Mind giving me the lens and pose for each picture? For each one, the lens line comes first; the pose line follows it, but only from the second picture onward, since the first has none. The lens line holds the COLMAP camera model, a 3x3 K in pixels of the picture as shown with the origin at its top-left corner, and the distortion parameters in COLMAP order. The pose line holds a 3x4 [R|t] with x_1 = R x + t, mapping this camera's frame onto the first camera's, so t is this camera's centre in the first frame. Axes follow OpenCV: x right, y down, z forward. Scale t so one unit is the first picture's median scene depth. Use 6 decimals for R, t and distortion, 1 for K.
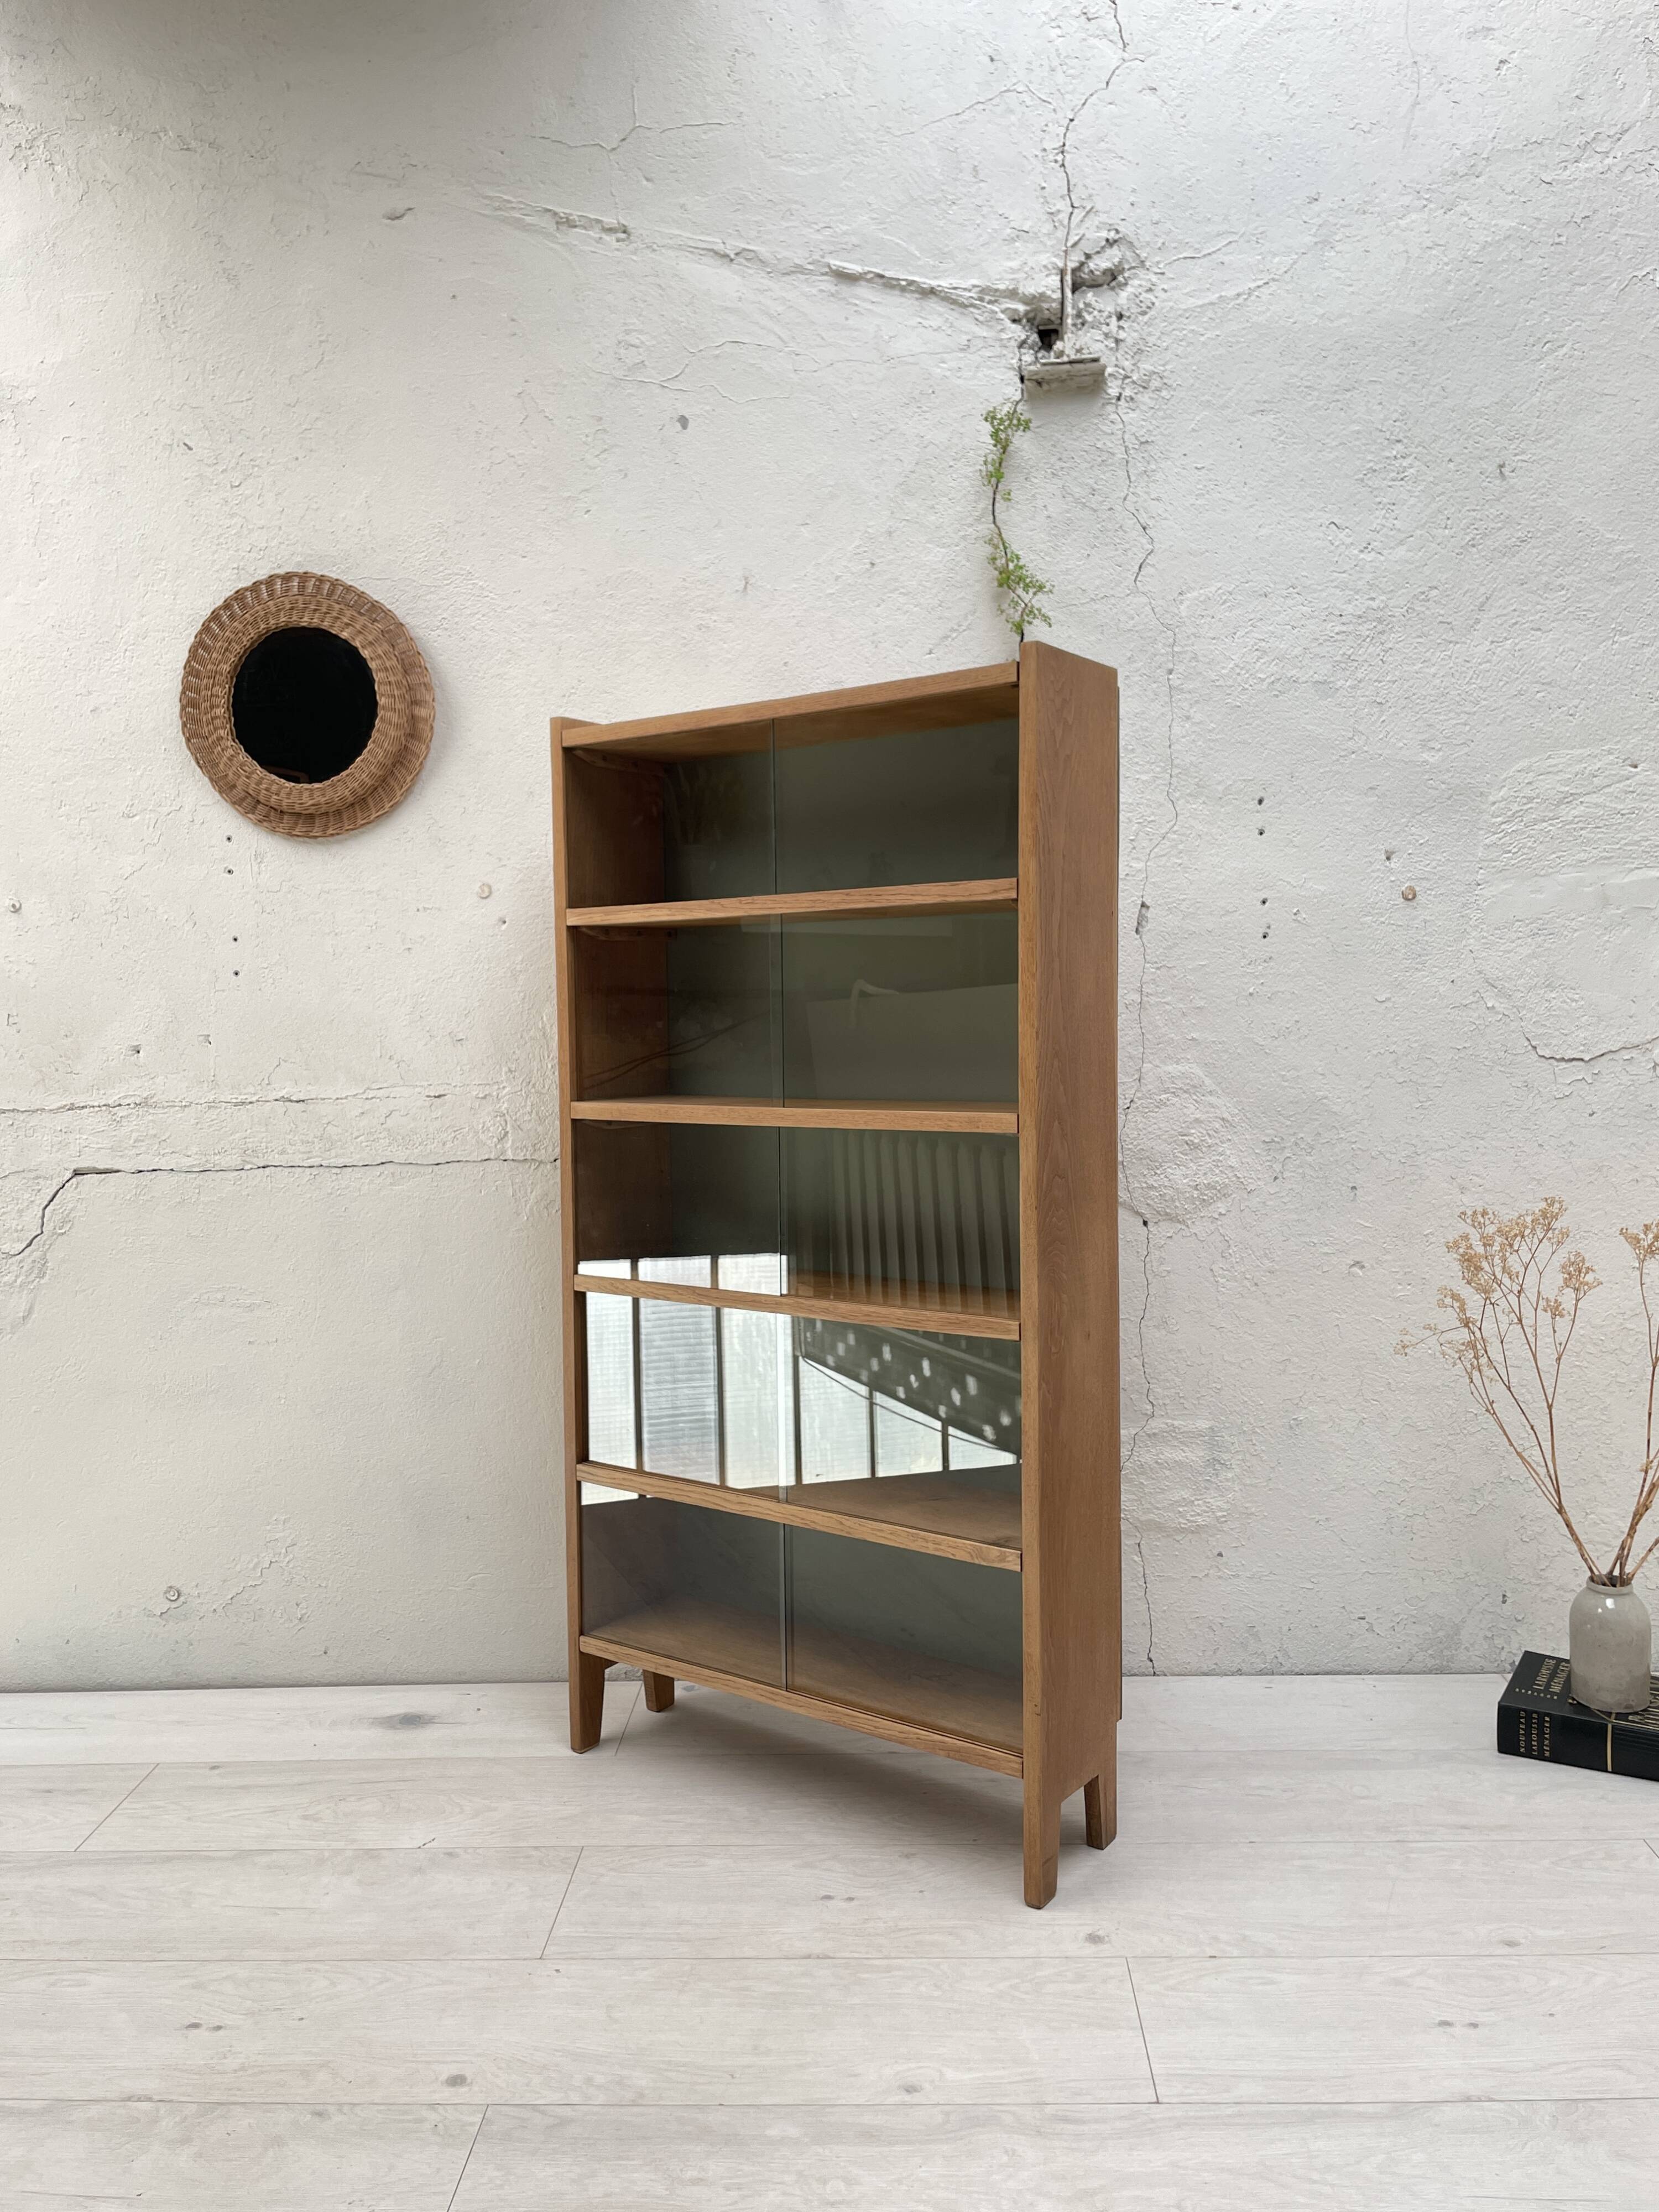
lens RADIAL K [[1666.3, 0, 830.4], [0, 1666.3, 1103.1], [0, 0, 1]] dist [0.075859, -0.098817]
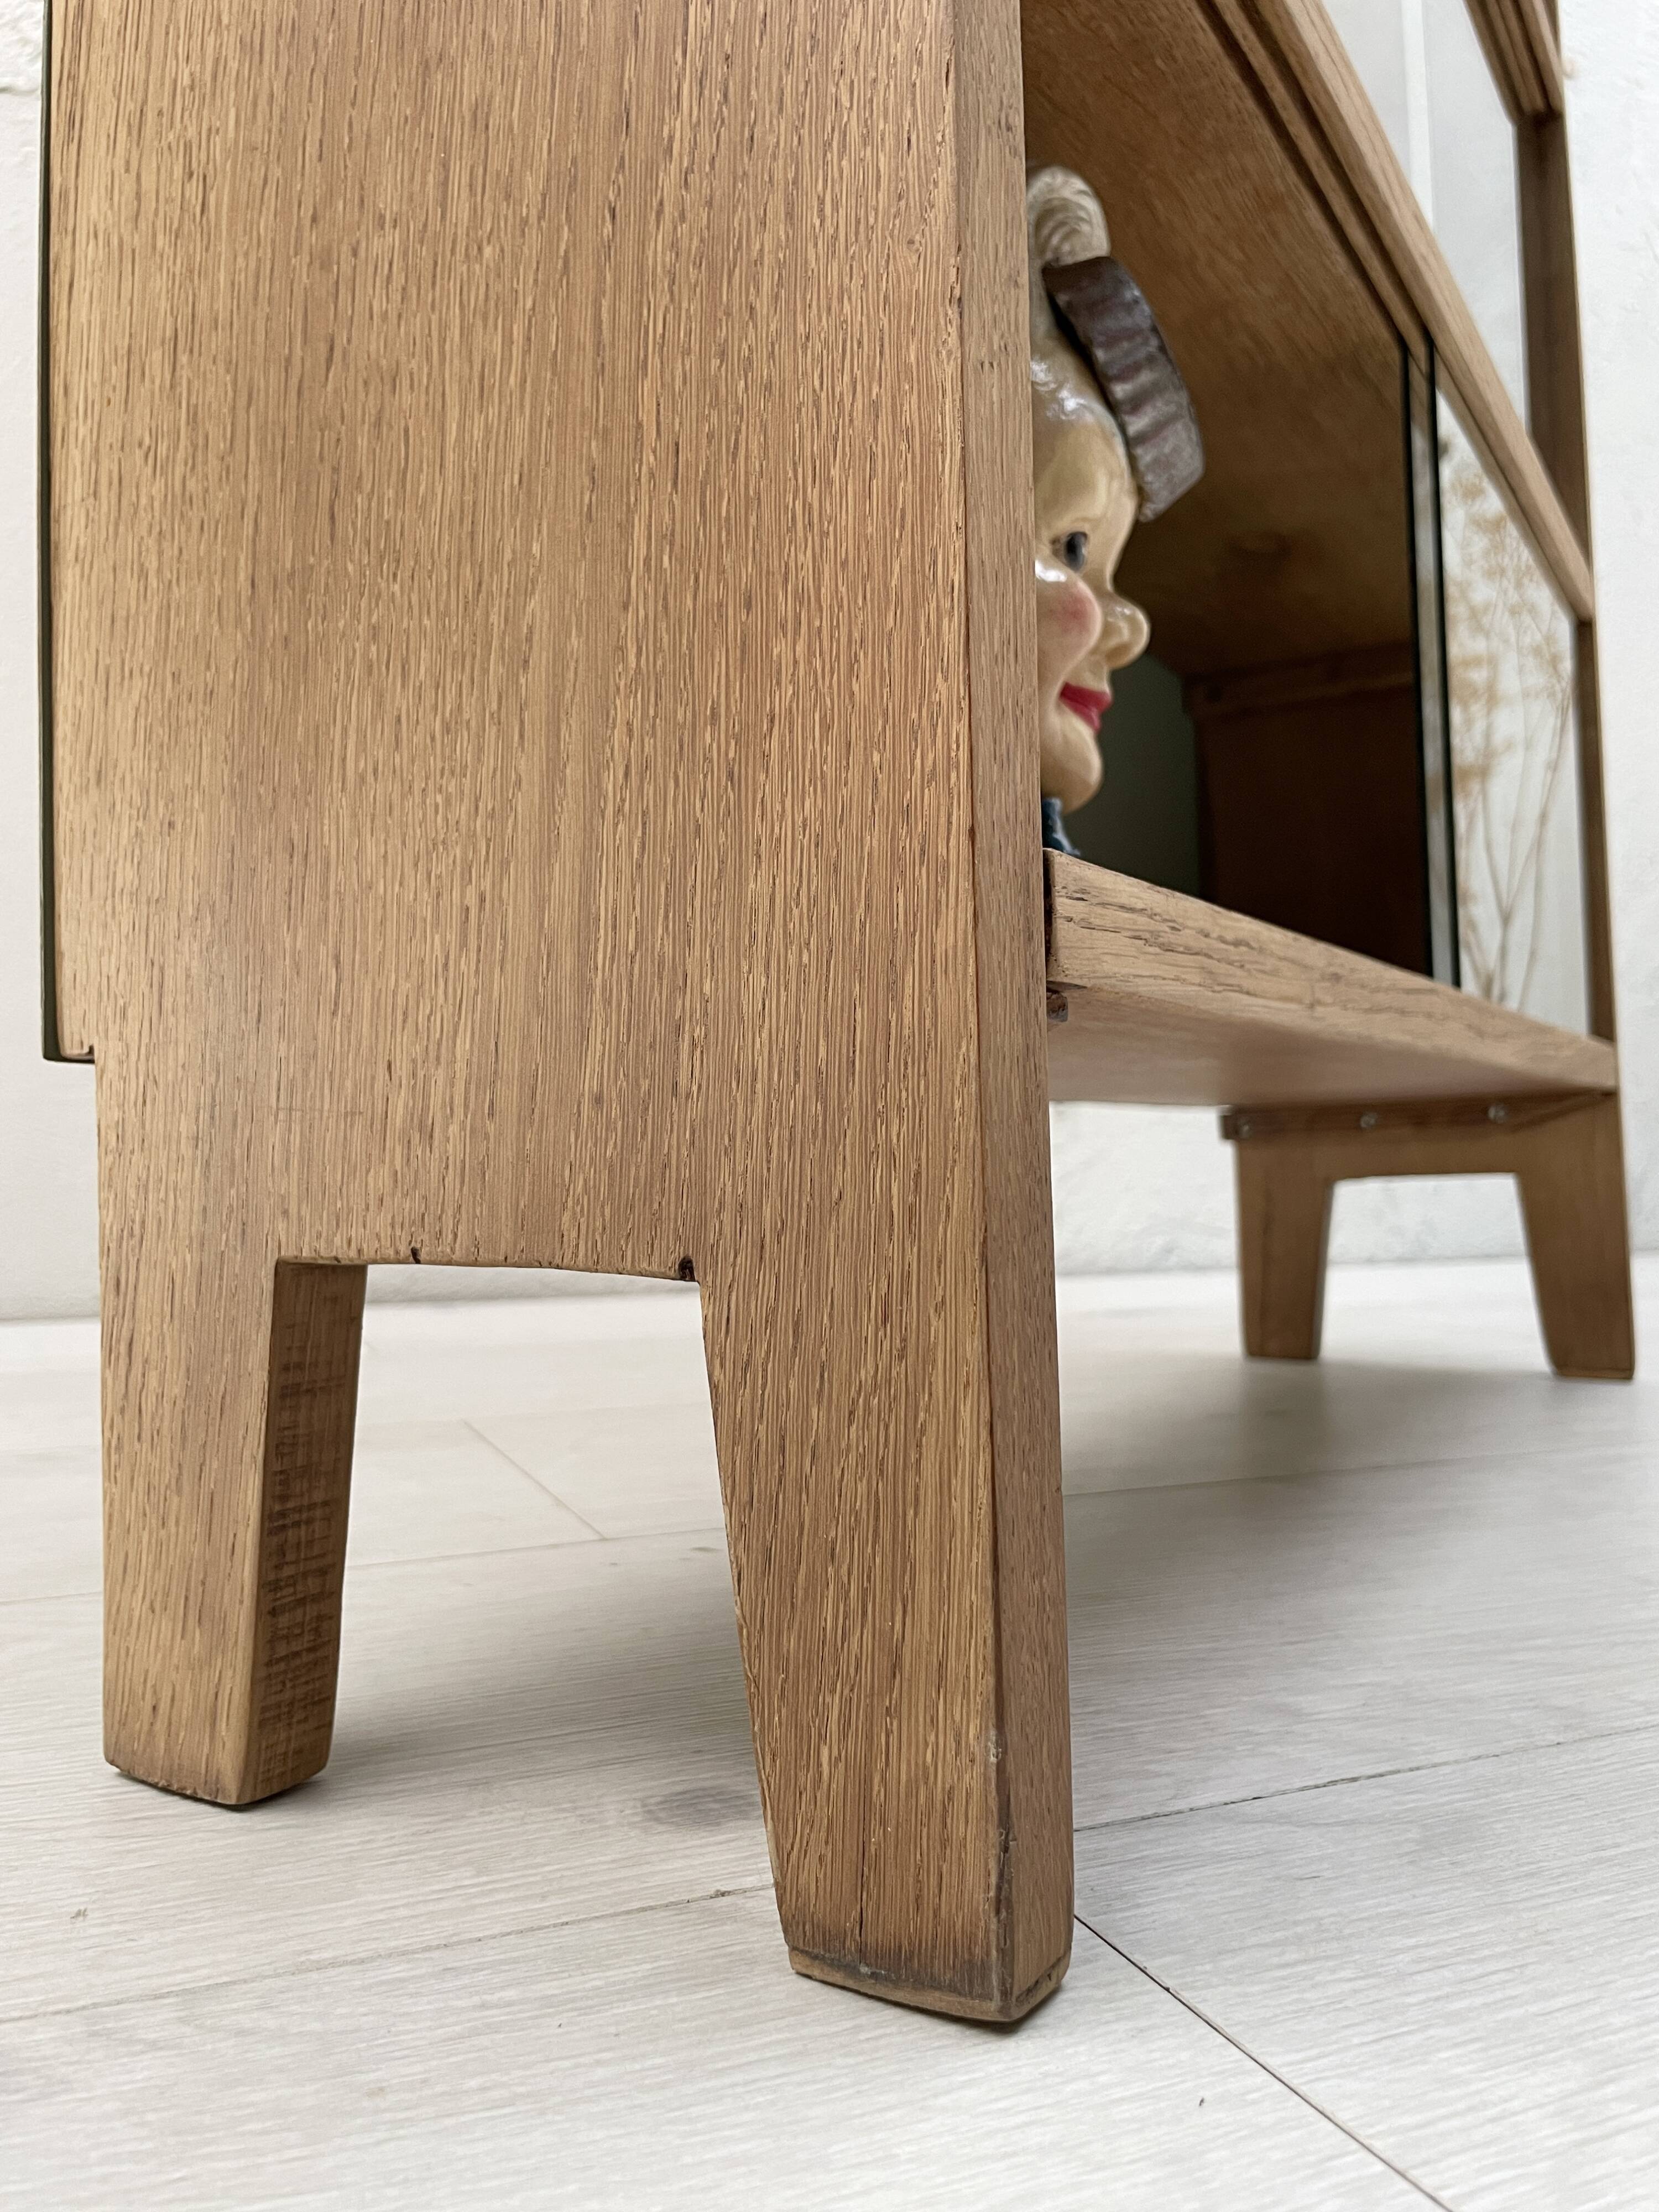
lens RADIAL K [[1691.5, 0, 830.5], [0, 1691.5, 1096.4], [0, 0, 1]] dist [0.067880, -0.098031]
pose [[0.905146, 0.036289, 0.423549, -0.197791], [0.005594, 0.995247, -0.097225, 0.351711], [-0.425064, 0.090372, 0.900640, 0.553663]]
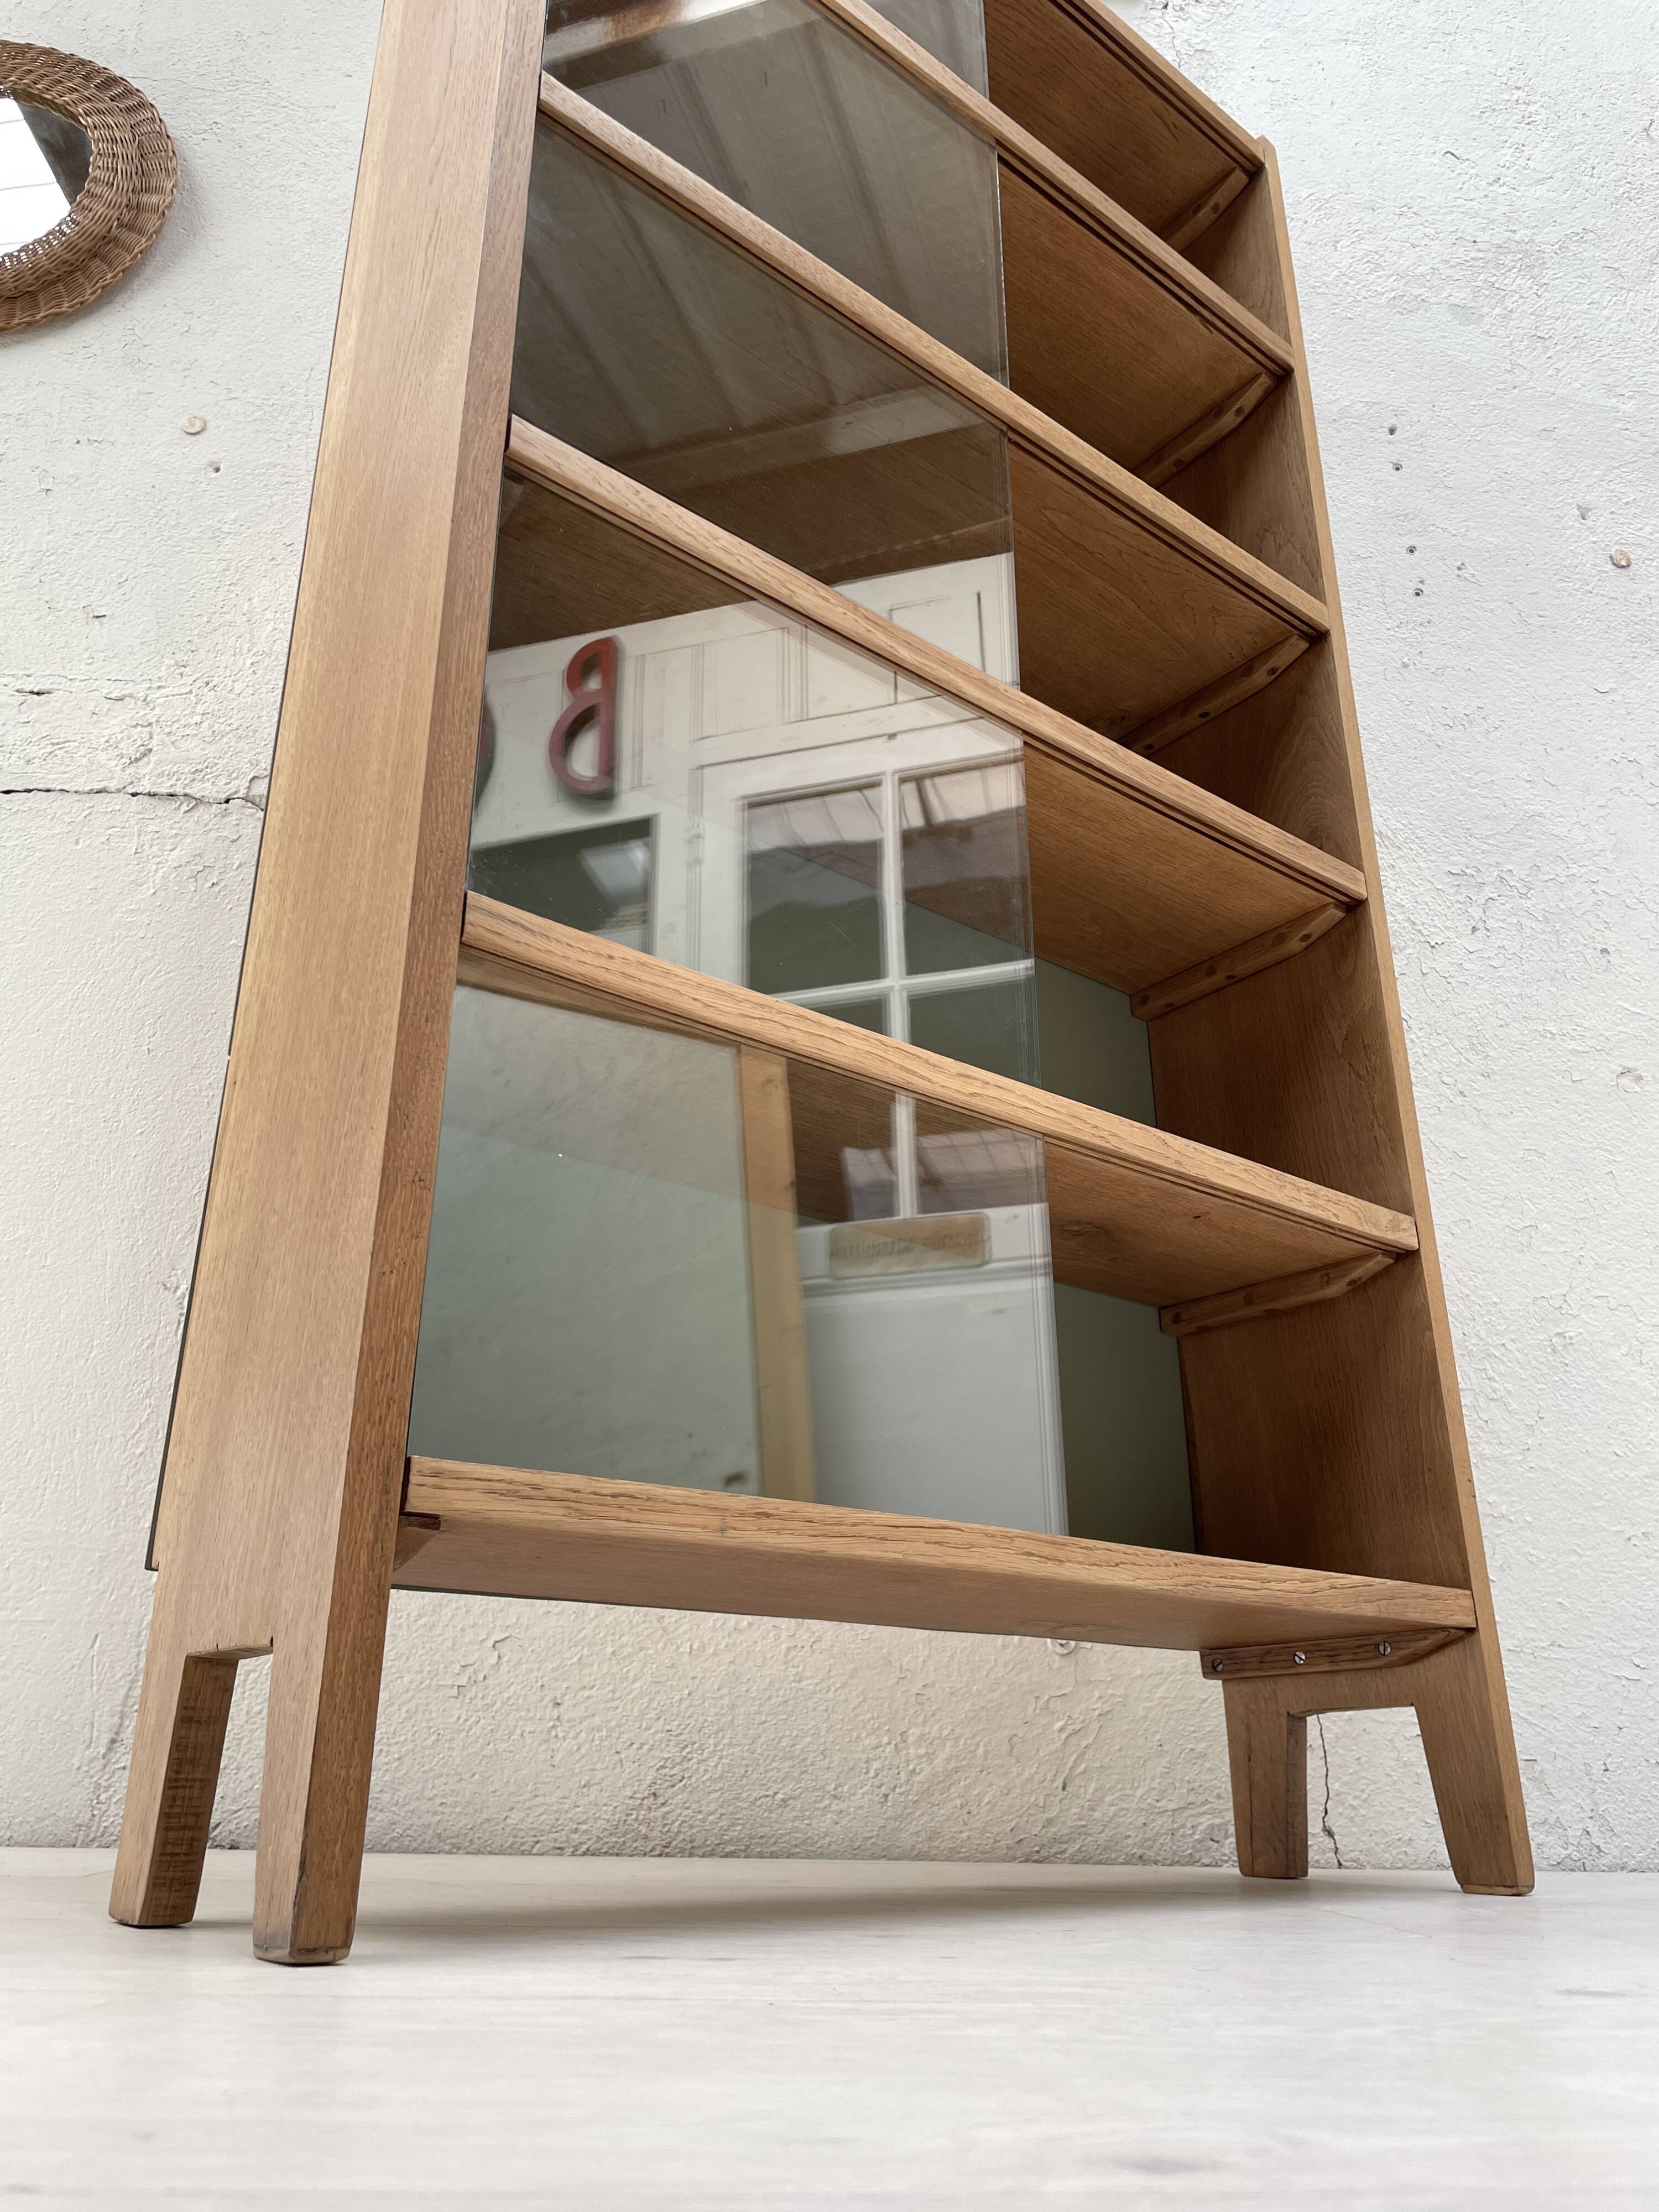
lens RADIAL K [[1663.9, 0, 825.0], [0, 1663.9, 1101.6], [0, 0, 1]] dist [0.077219, -0.106151]
pose [[0.992215, 0.087675, 0.088444, -0.007851], [-0.041333, 0.901772, -0.430231, 0.371235], [-0.117477, 0.423226, 0.898376, 0.532953]]
